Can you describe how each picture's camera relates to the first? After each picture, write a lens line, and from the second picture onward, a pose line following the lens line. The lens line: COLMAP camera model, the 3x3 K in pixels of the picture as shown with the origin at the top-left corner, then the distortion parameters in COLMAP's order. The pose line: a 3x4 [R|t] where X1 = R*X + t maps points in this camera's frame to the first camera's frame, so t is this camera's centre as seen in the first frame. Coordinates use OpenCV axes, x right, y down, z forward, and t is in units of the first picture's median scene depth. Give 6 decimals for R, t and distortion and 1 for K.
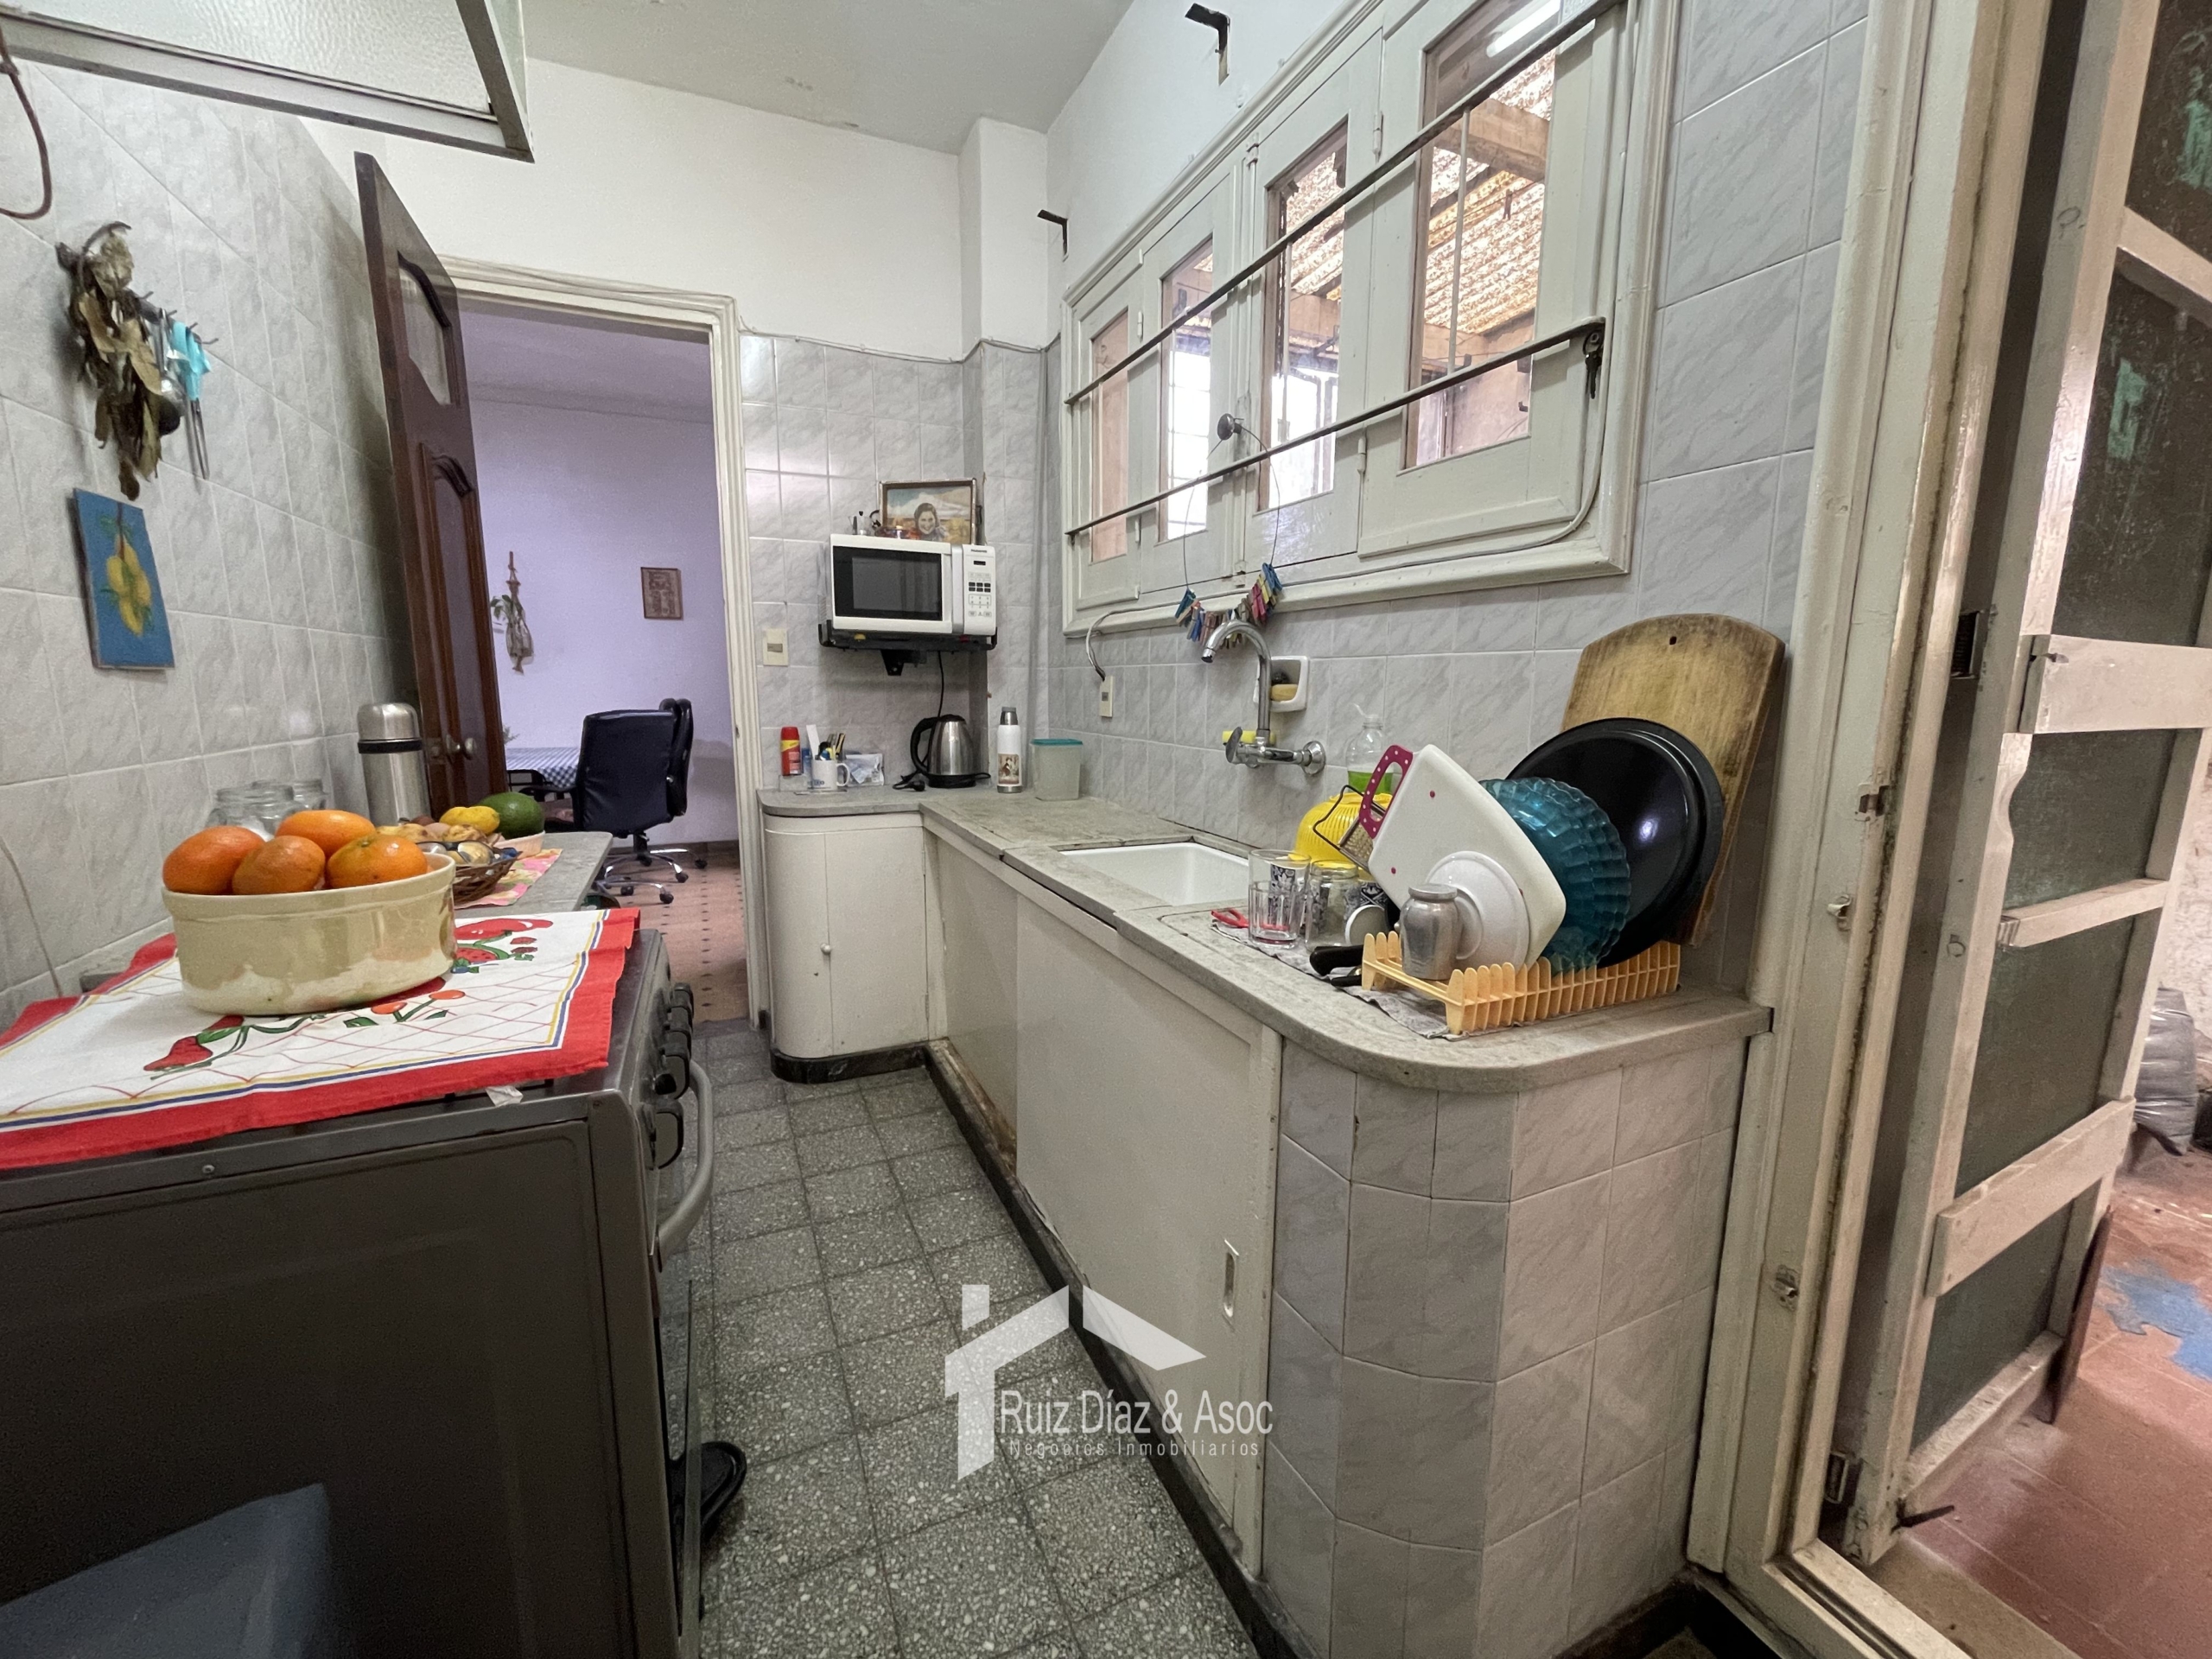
lens RADIAL K [[893.4, 0, 1104.6], [0, 893.4, 821.9], [0, 0, 1]] dist [-0.000211, -0.000680]
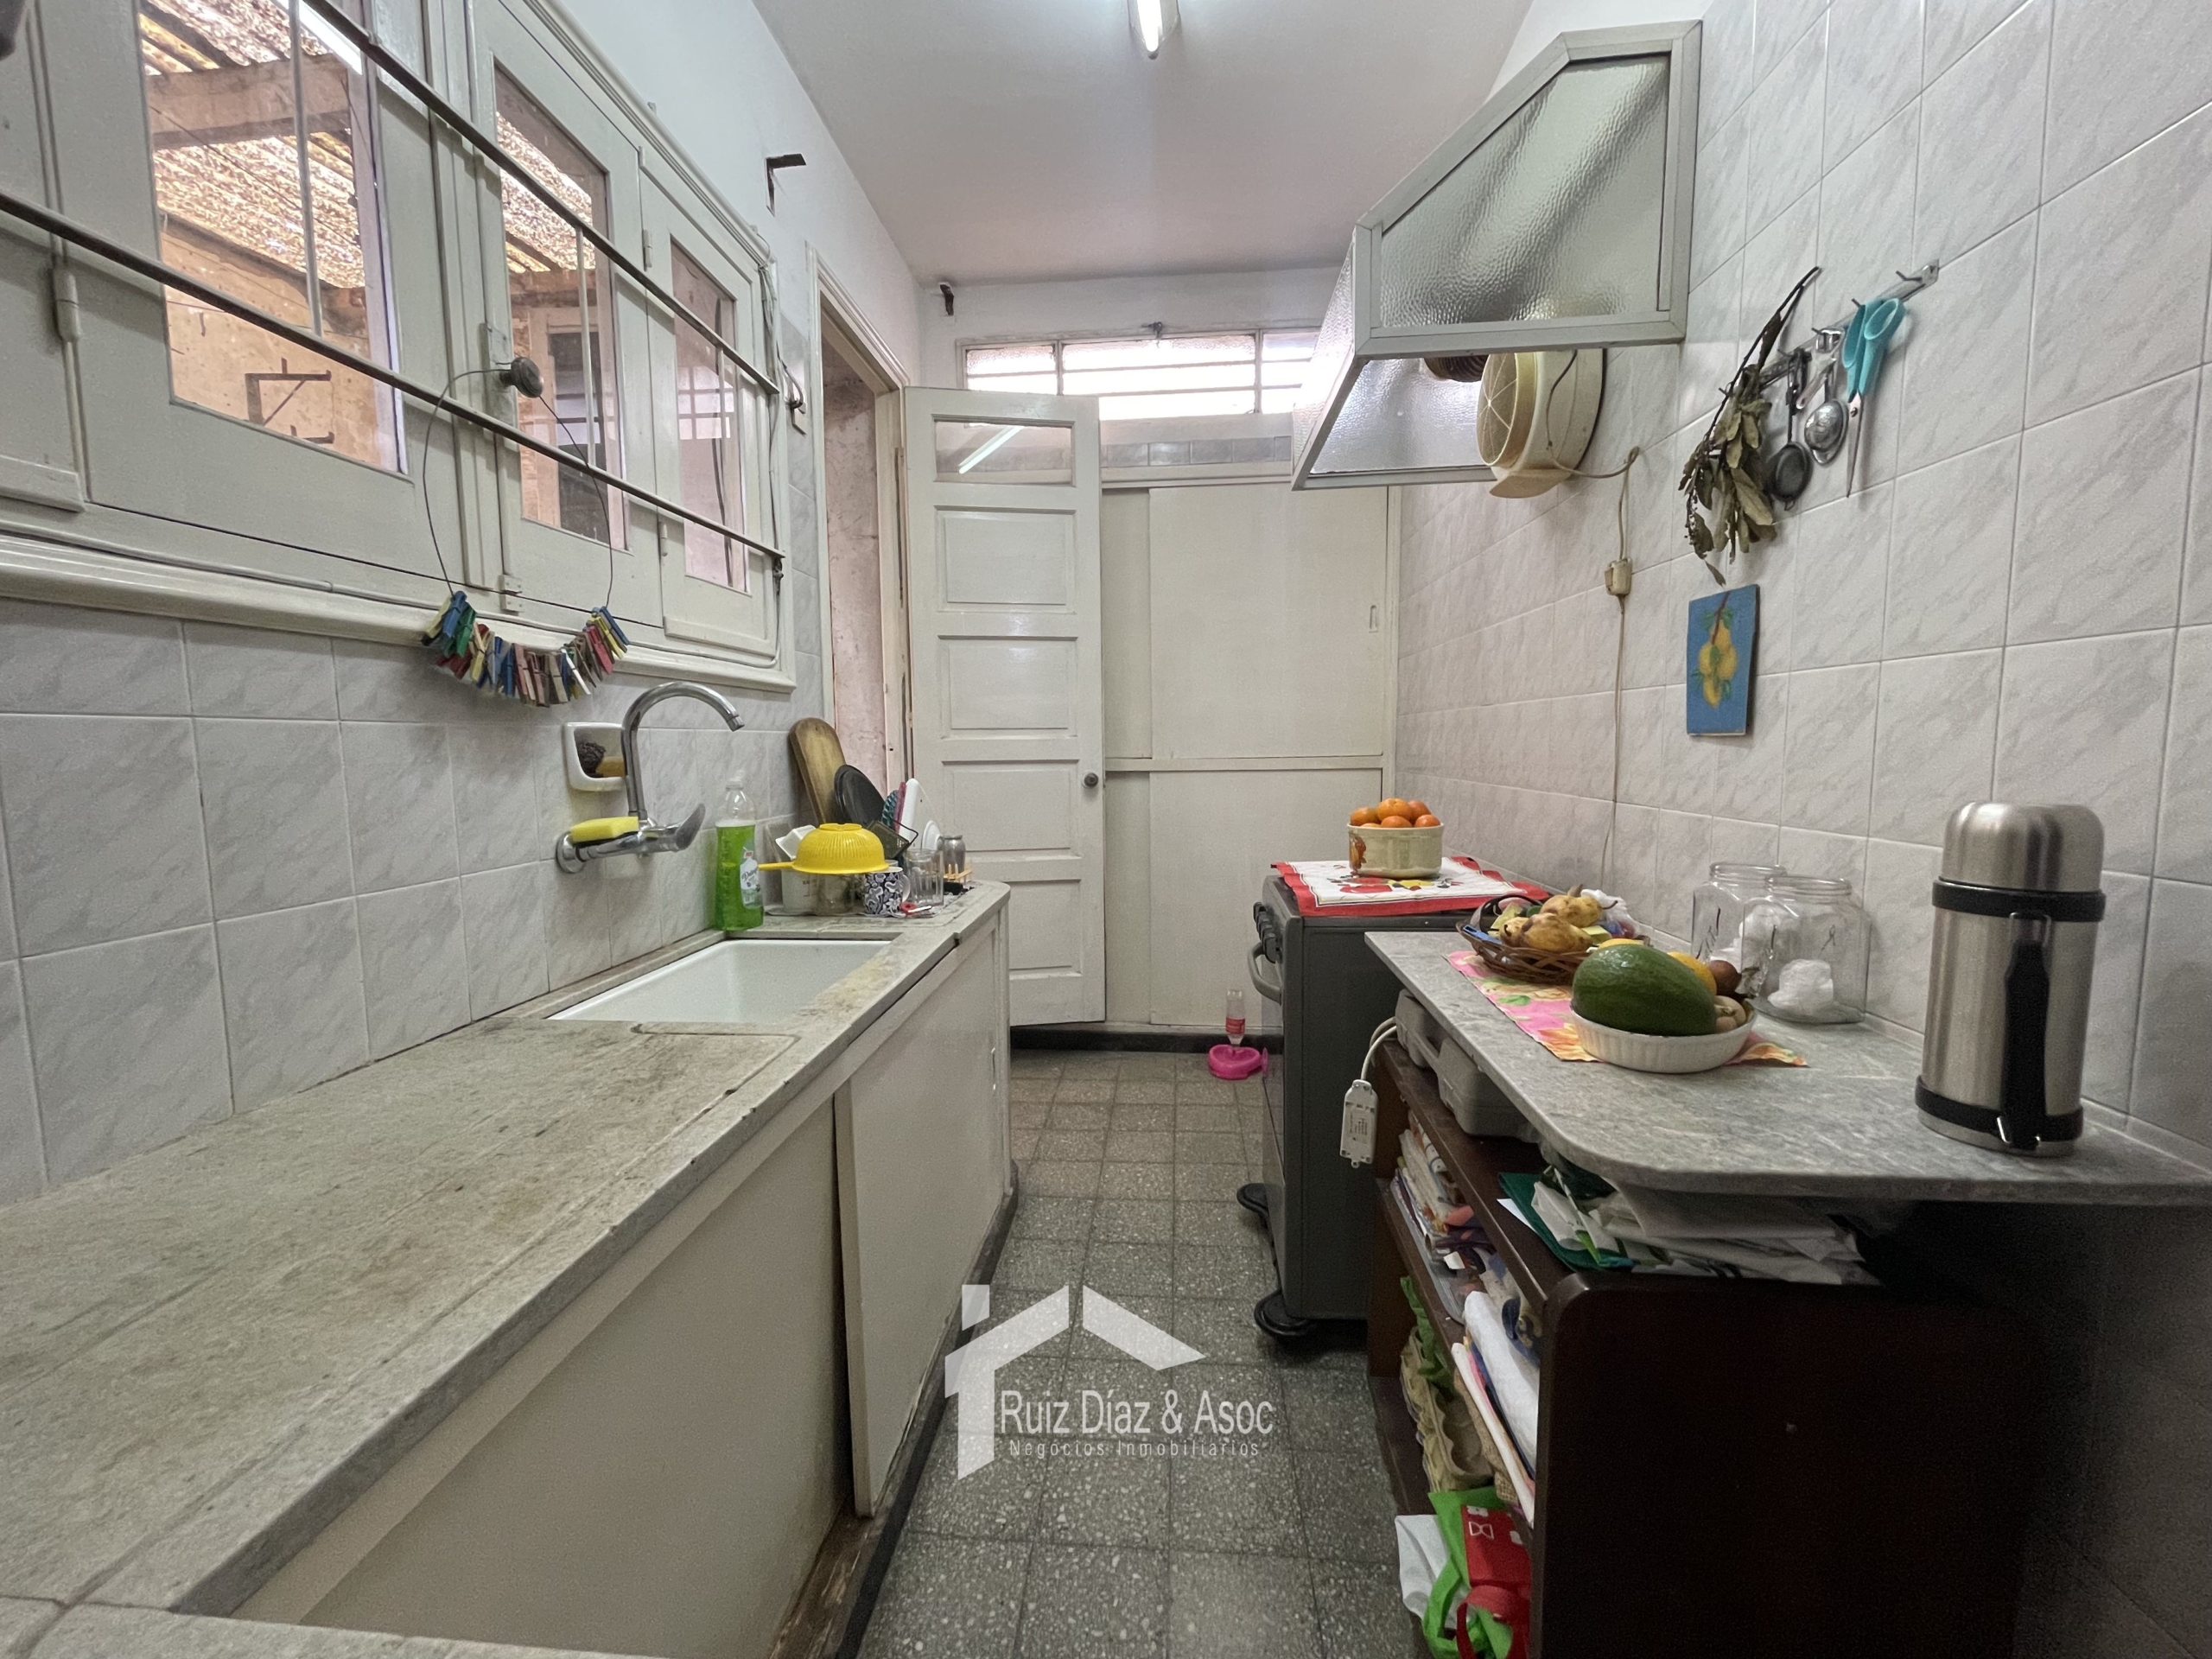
lens RADIAL K [[891.6, 0, 1101.1], [0, 891.6, 823.8], [0, 0, 1]] dist [-0.003186, -0.000495]
pose [[-0.875150, -0.039621, 0.482226, -0.596832], [0.082872, 0.969640, 0.230067, -0.247716], [-0.476701, 0.241306, -0.845297, 1.503670]]
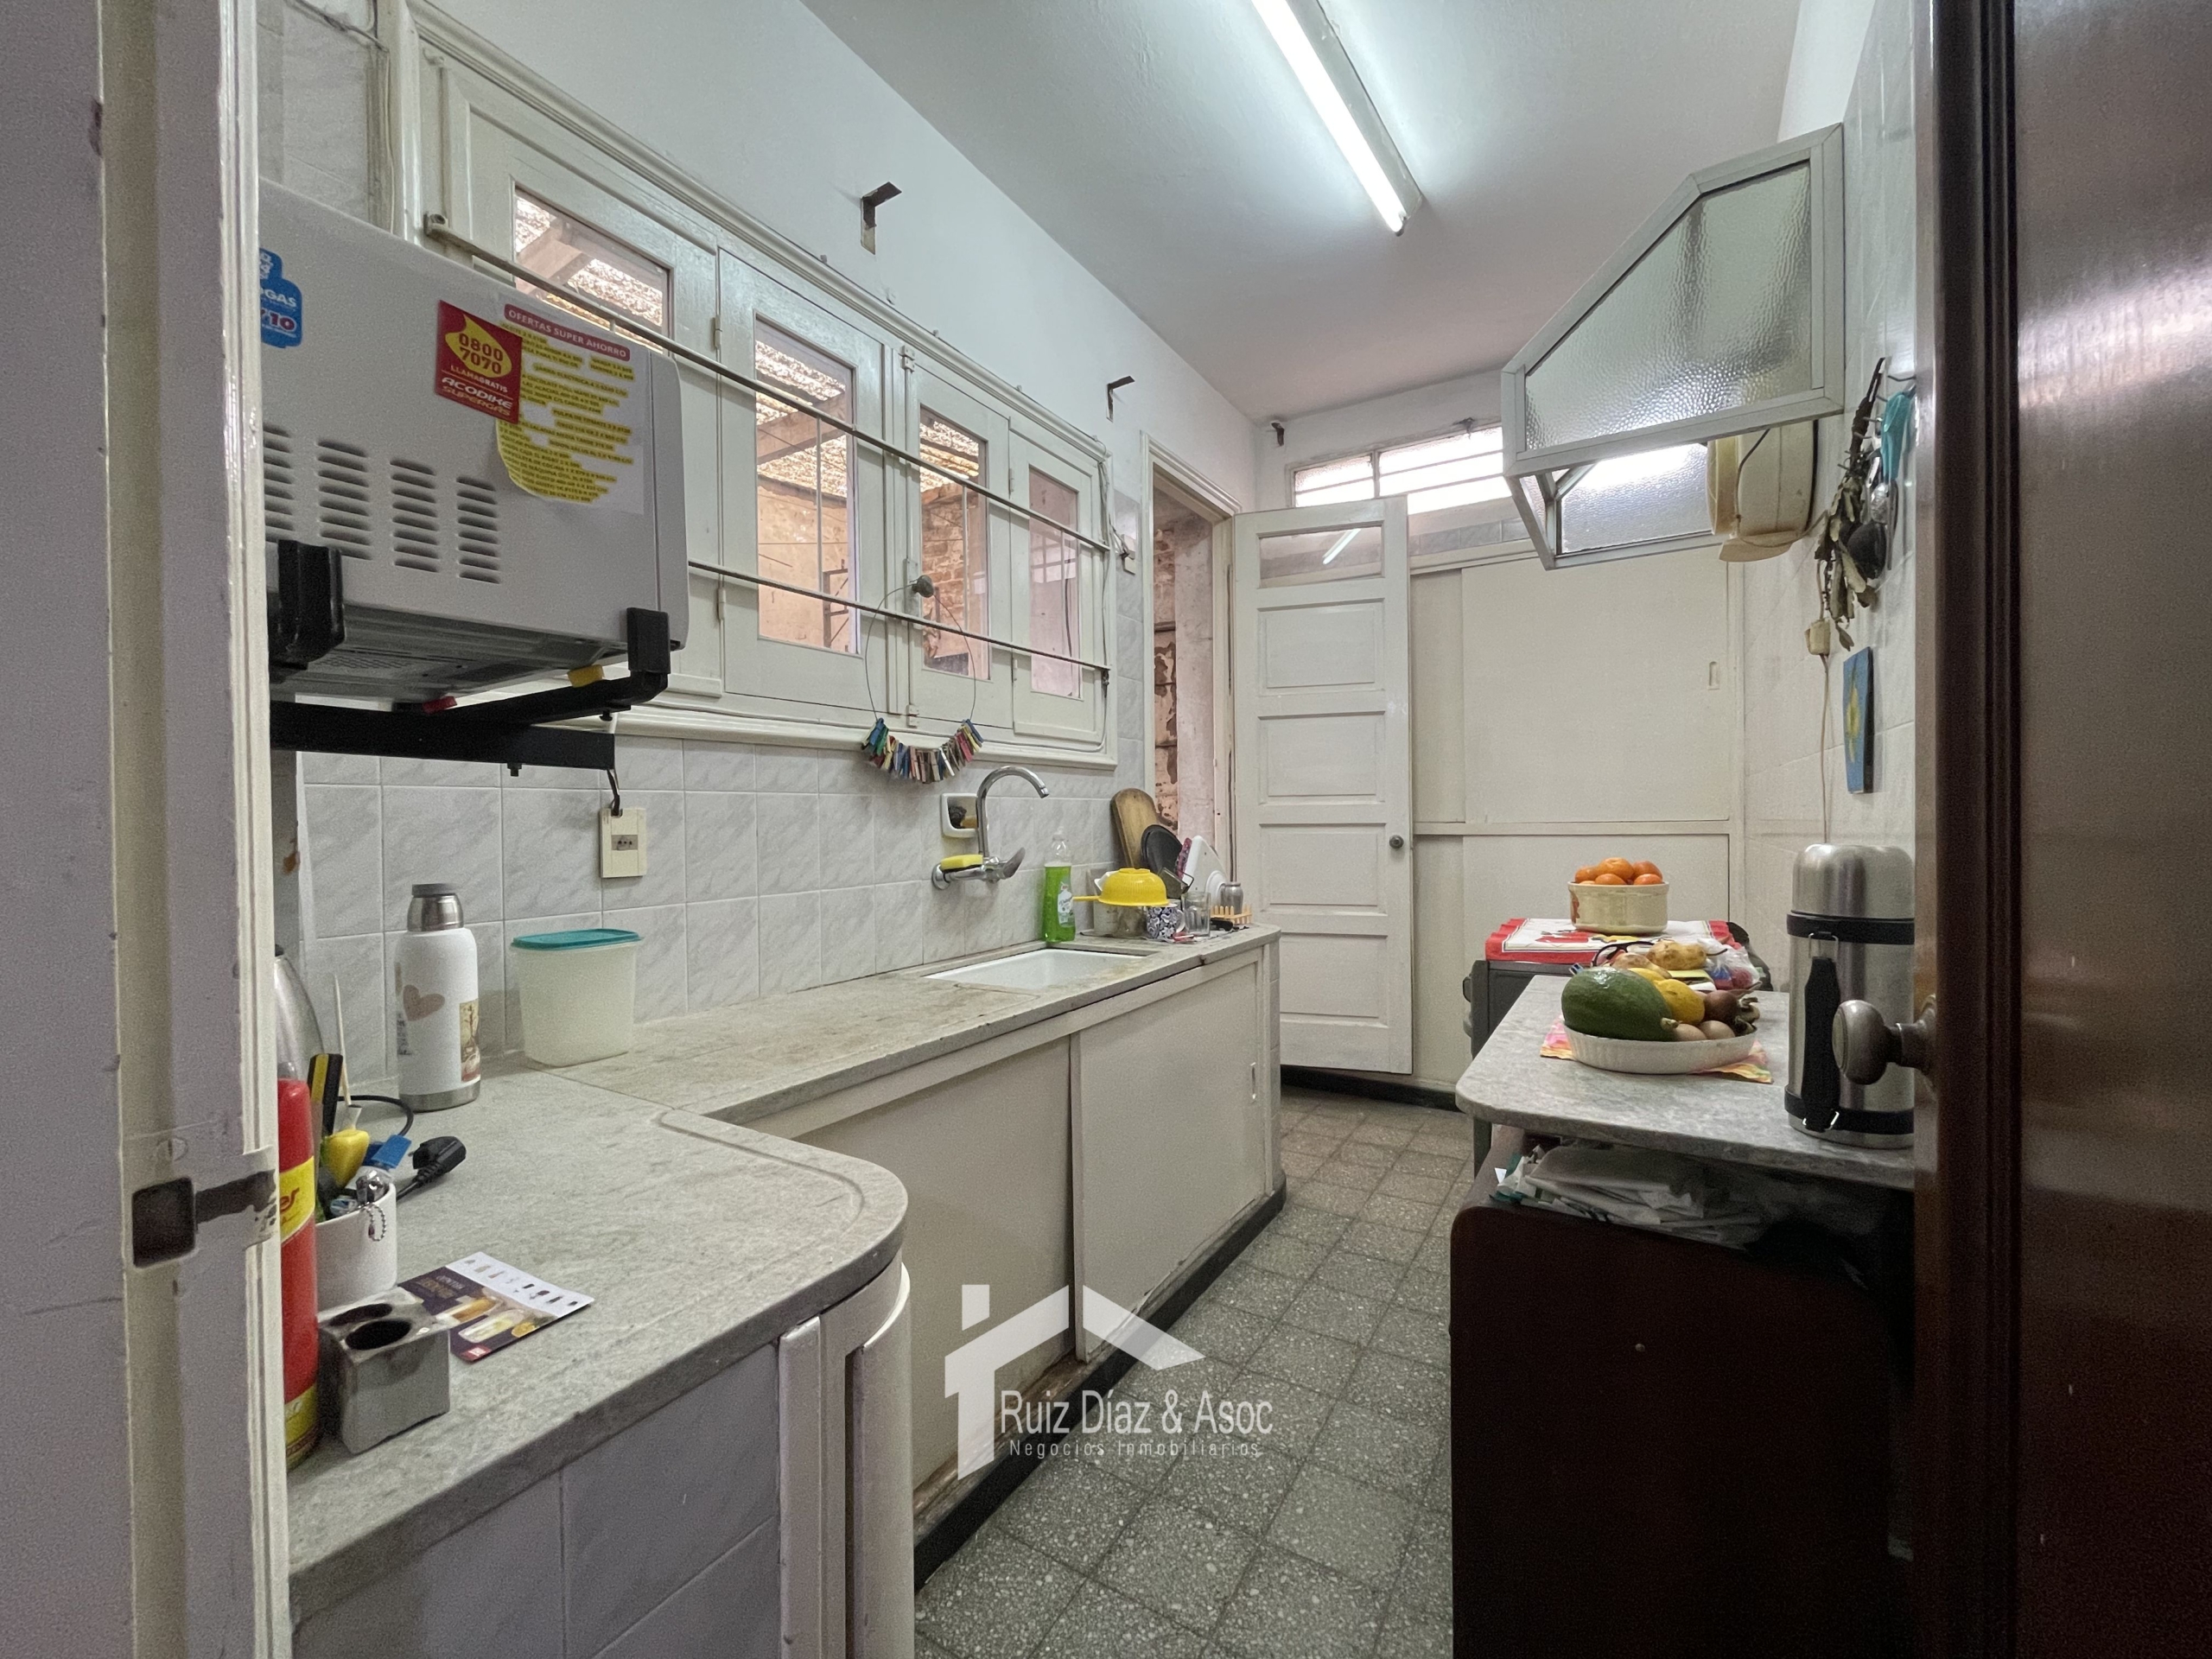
lens RADIAL K [[893.4, 0, 1104.6], [0, 893.4, 821.9], [0, 0, 1]] dist [-0.000211, -0.000680]
pose [[-0.564755, -0.003808, 0.825250, -0.941630], [0.139173, 0.985227, 0.099788, -0.245693], [-0.813439, 0.171208, -0.555882, 1.553541]]
